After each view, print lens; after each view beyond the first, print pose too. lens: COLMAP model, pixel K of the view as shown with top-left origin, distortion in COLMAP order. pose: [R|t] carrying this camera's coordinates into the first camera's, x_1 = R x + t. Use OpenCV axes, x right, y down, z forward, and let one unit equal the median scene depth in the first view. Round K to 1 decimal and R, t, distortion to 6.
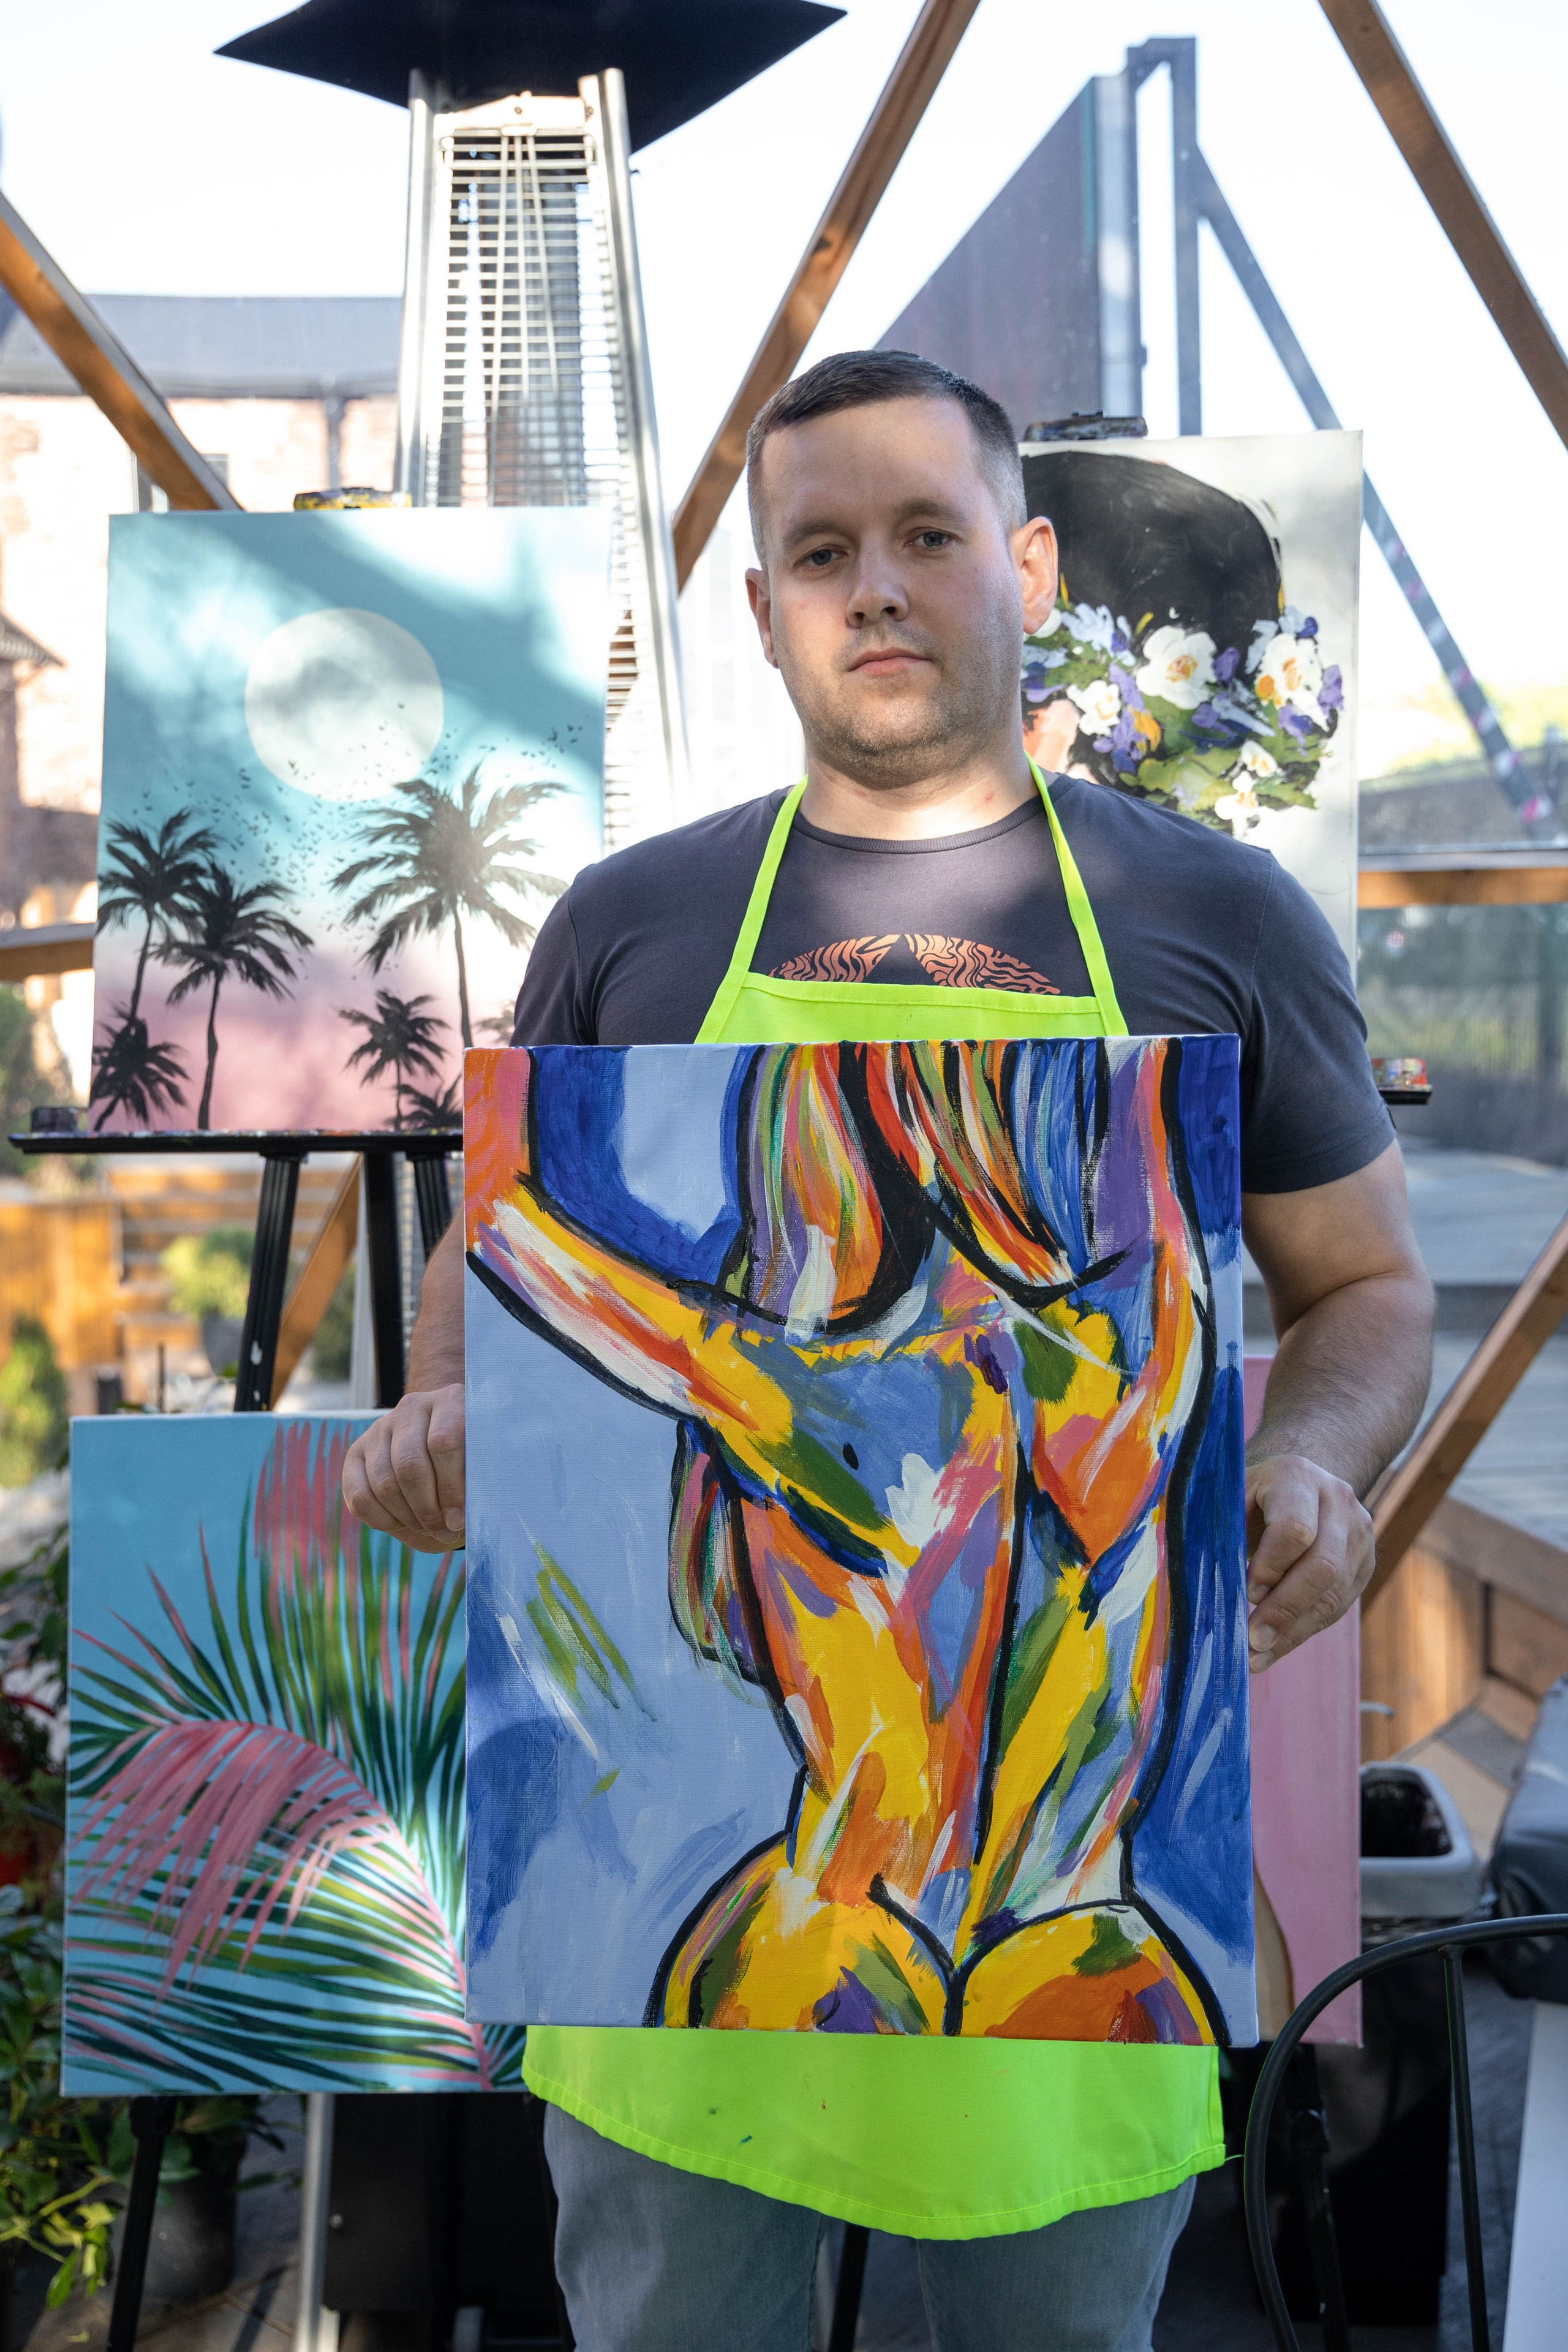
lens RADIAL K [[2615.5, 0, 784.0], [0, 2615.5, 1174.4], [0, 0, 1]] dist [0.054869, 0.000000]
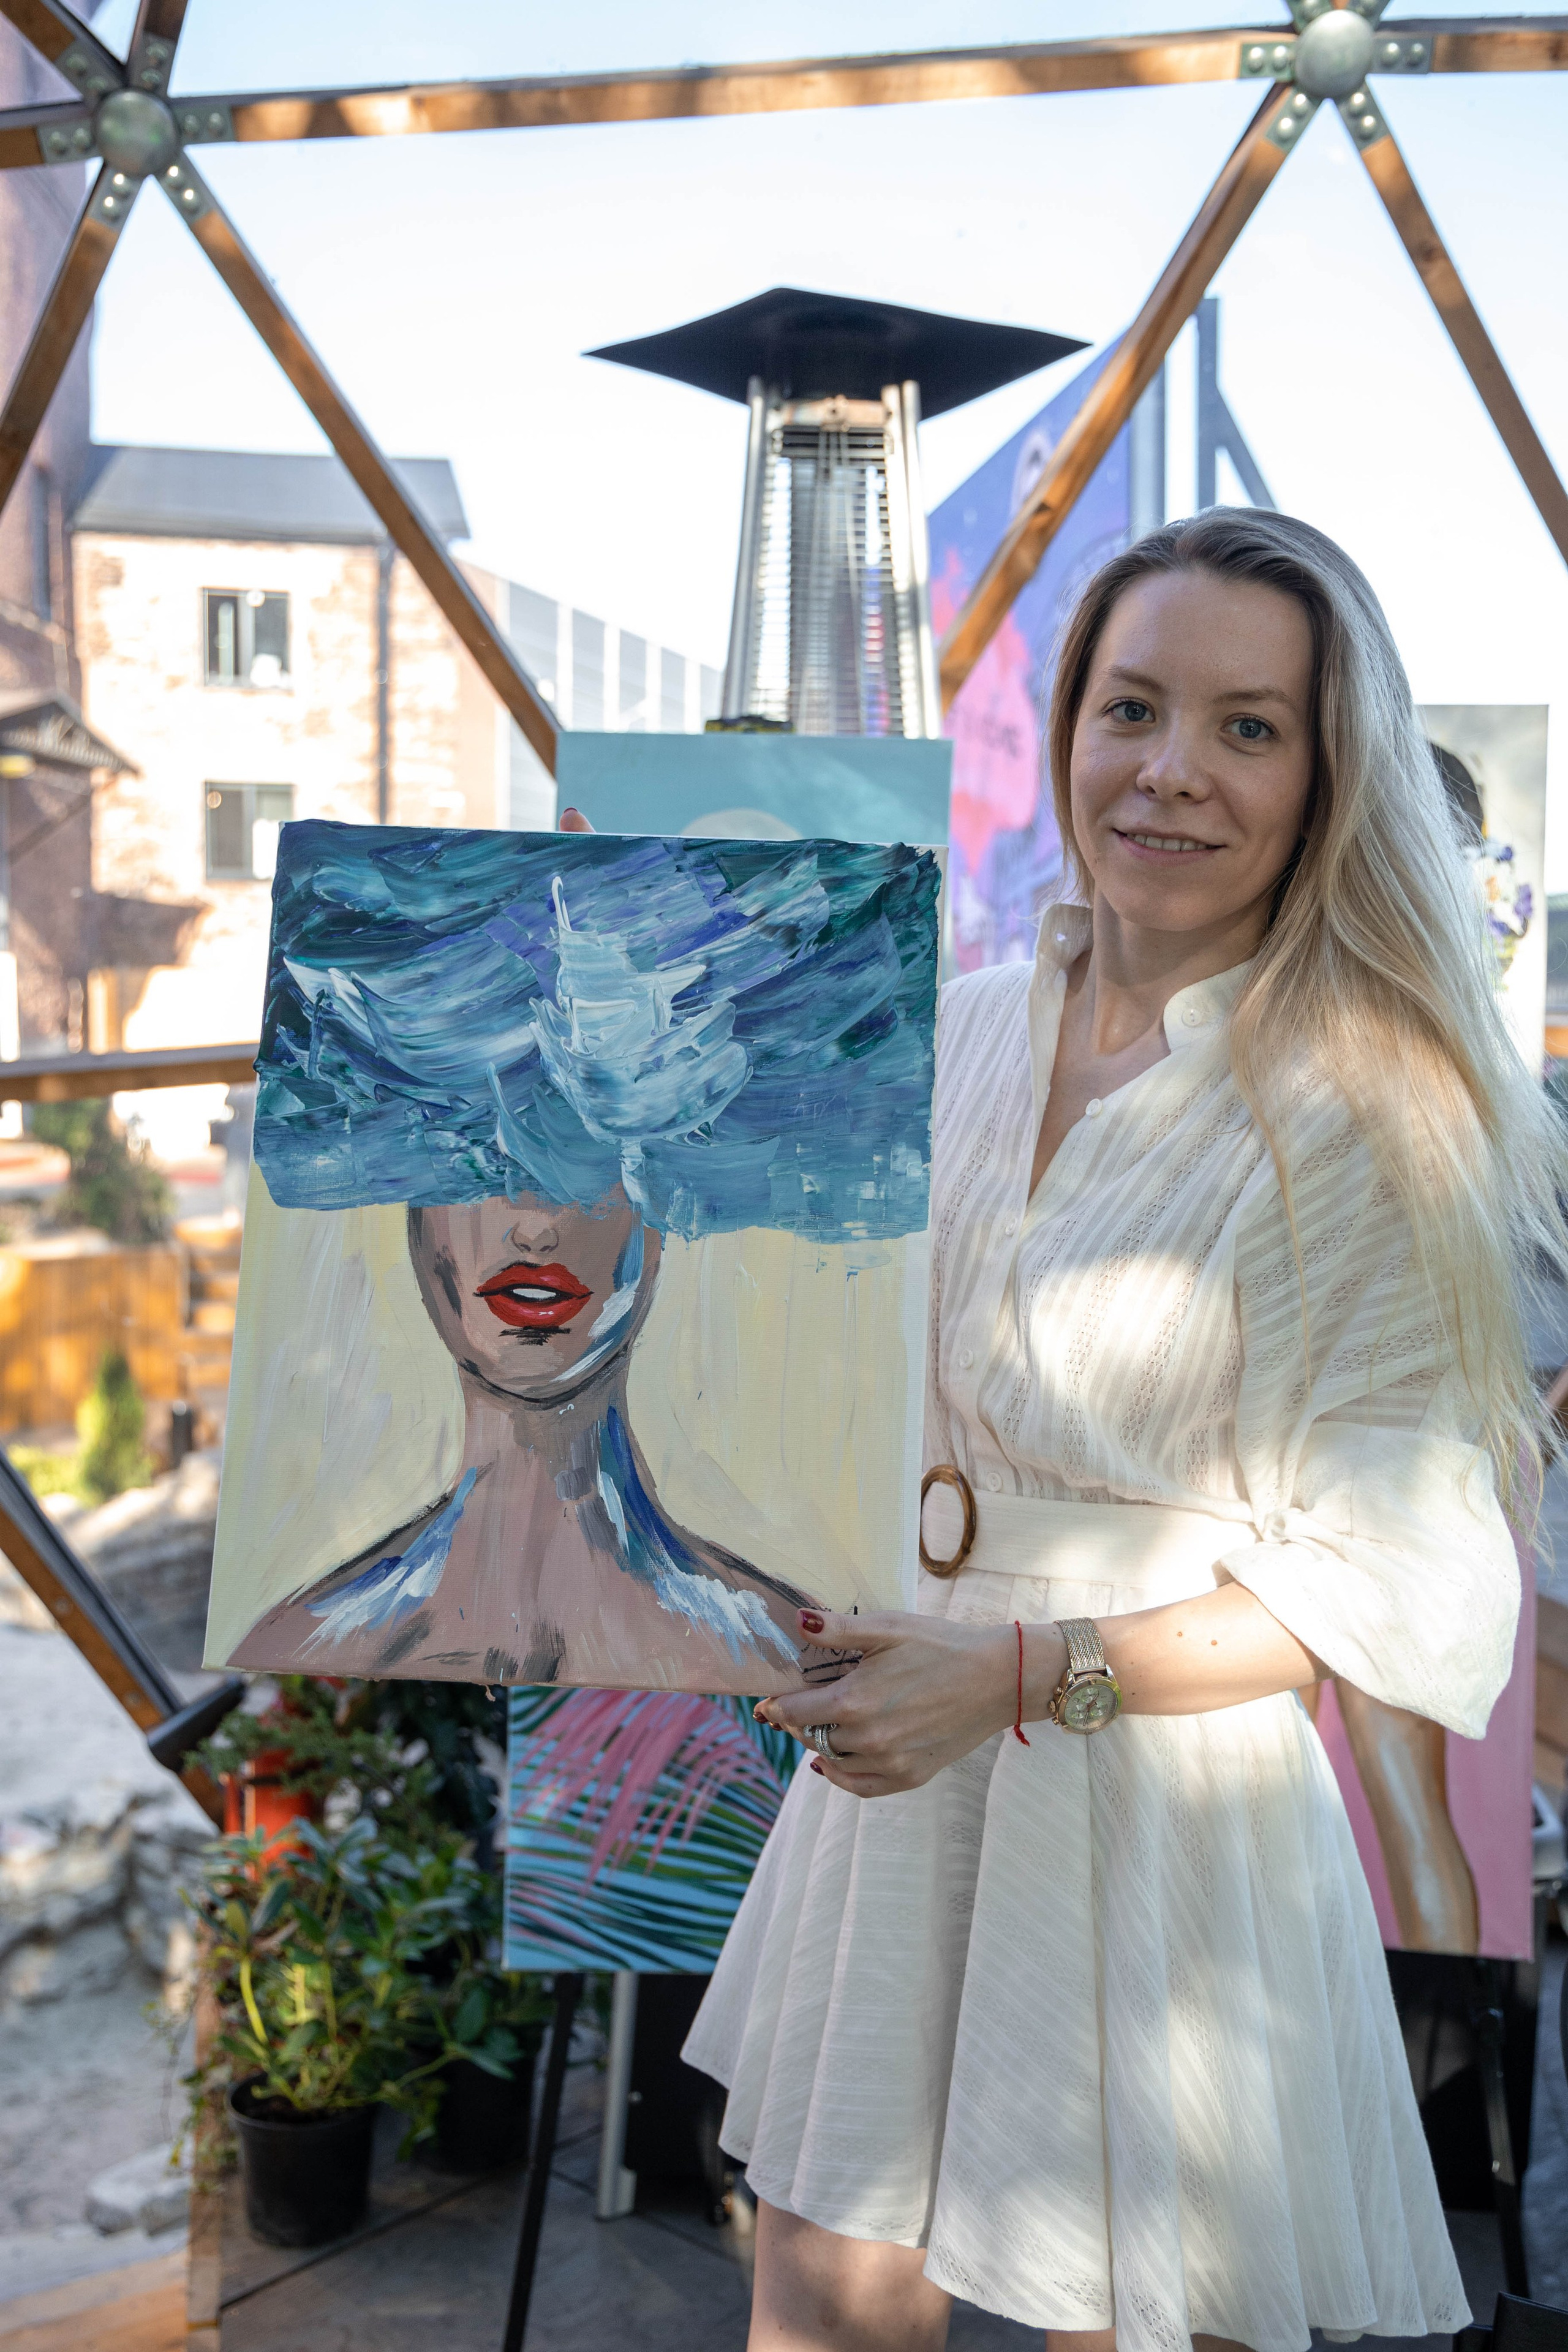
lens RADIAL K [[2357.2, 0, 784.0], [0, 2357.2, 1173.8], [0, 0, 1]] dist [0.027655, 0.000000]
pose [[0.999345, 0.032190, 0.016562, -0.168689], [-0.031663, 0.999014, -0.031122, -0.002946], [-0.017548, 0.030578, 0.999378, -0.151983]]
